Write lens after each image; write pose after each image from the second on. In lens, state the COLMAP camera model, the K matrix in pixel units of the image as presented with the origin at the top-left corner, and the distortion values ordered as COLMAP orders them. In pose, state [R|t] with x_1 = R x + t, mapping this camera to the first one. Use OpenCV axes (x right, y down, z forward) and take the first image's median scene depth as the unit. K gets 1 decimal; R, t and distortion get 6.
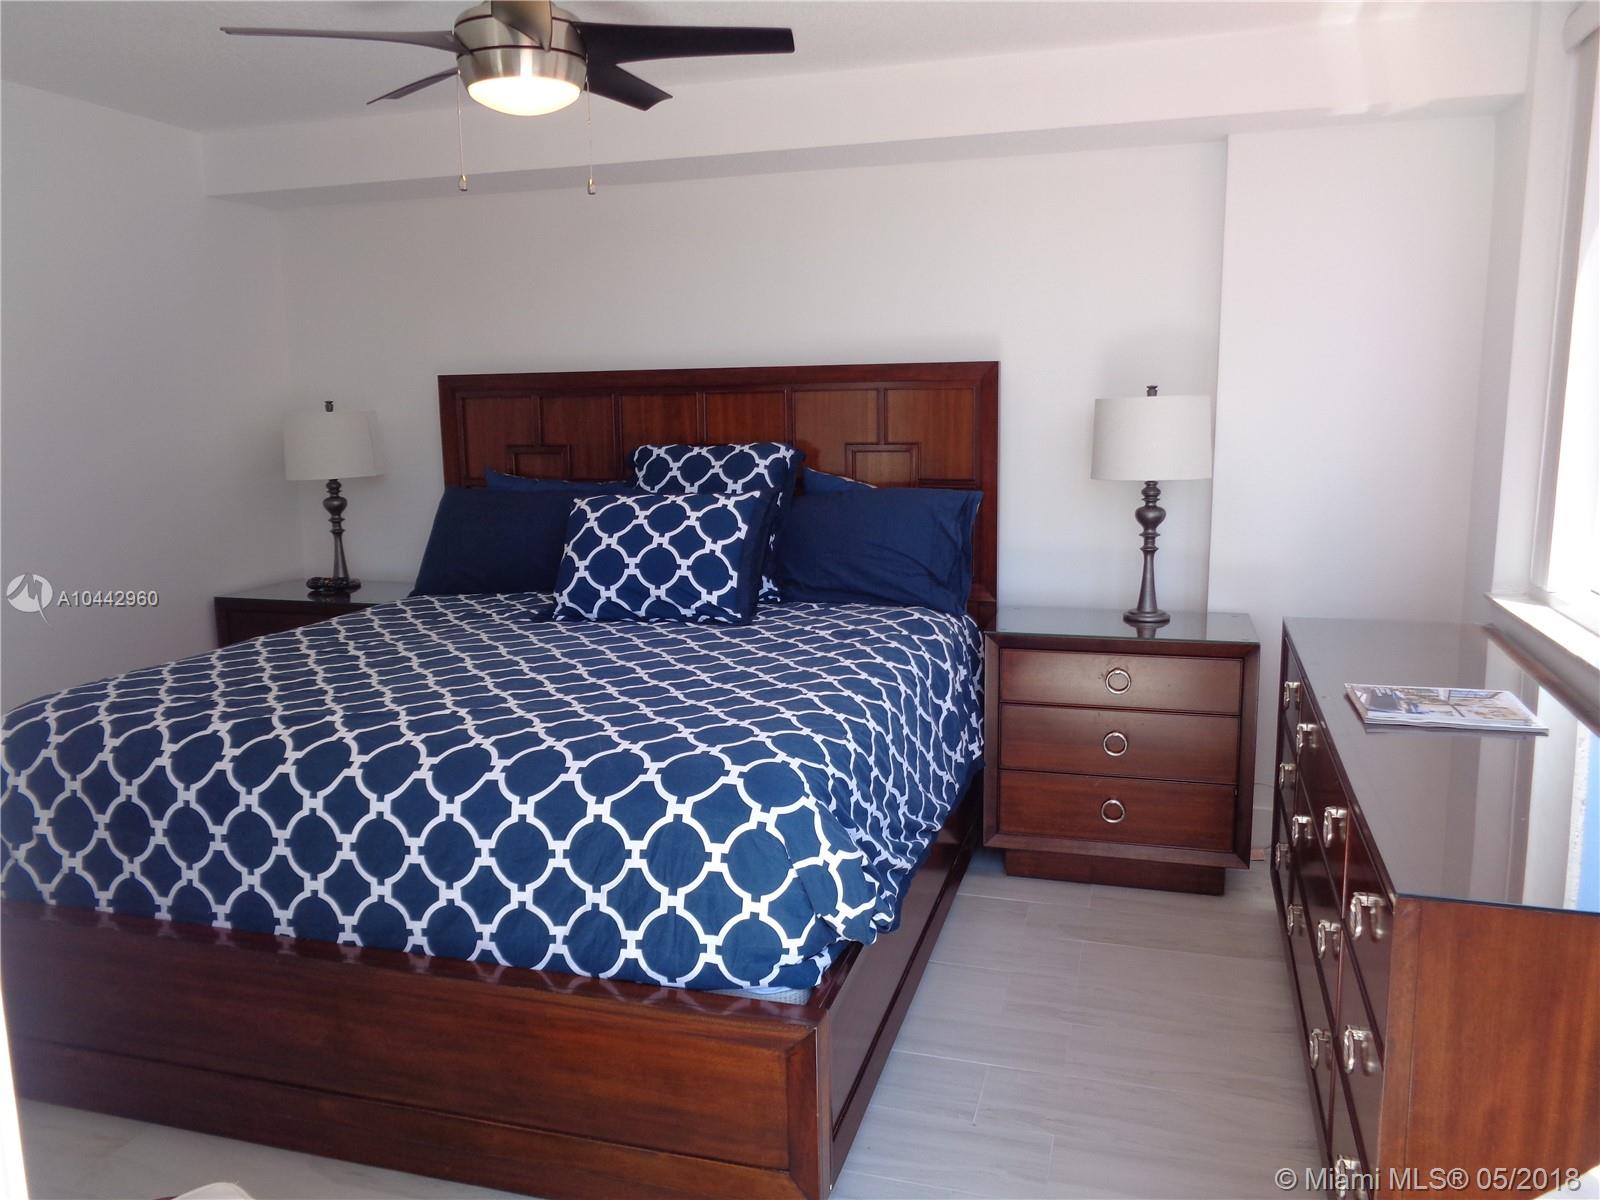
lens RADIAL K [[1202.1, 0, 790.6], [0, 1202.1, 598.4], [0, 0, 1]] dist [-0.011102, 0.000112]
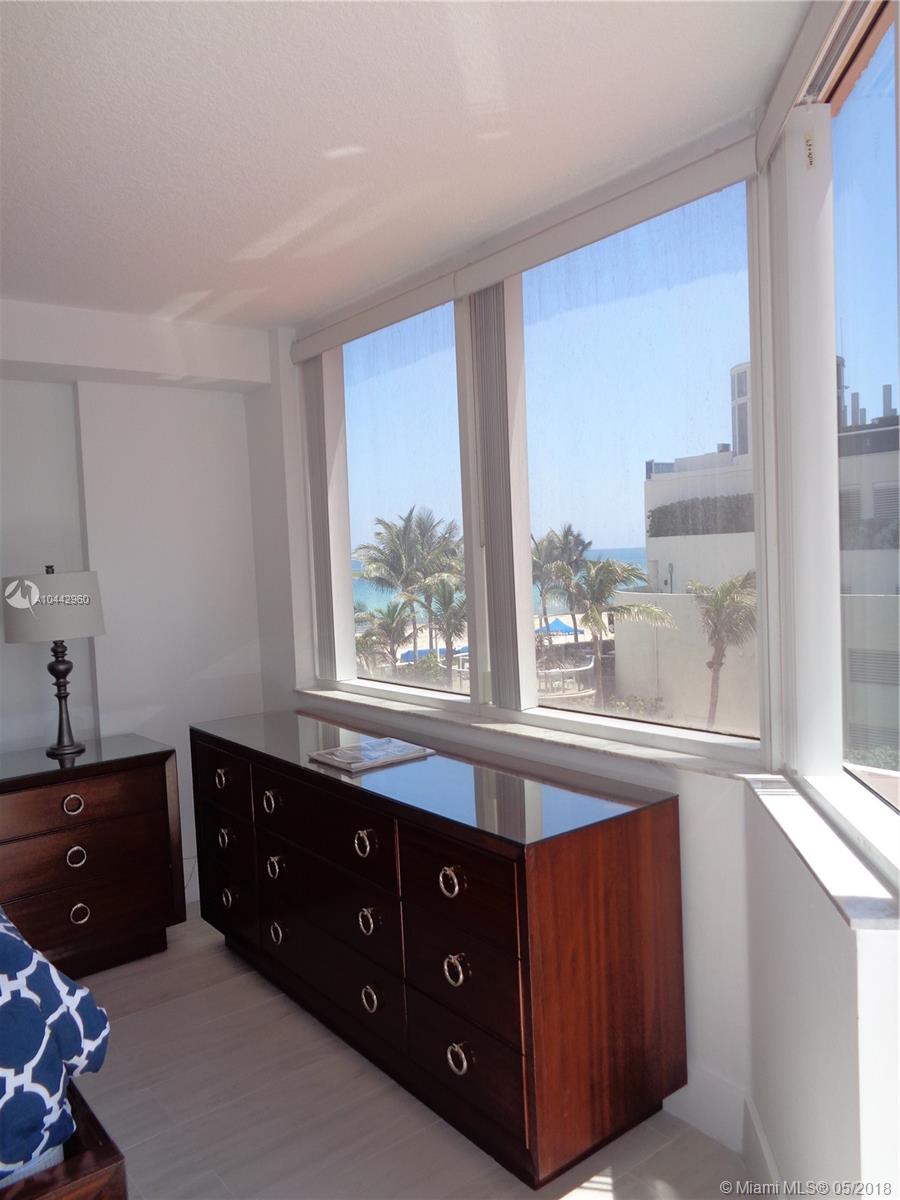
lens RADIAL K [[901.6, 0, 451.4], [0, 901.6, 604.6], [0, 0, 1]] dist [-0.011102, 0.000112]
pose [[0.556572, -0.055814, 0.828923, -0.245710], [0.173311, 0.983590, -0.050140, -0.016649], [-0.812521, 0.171568, 0.557112, 0.139167]]
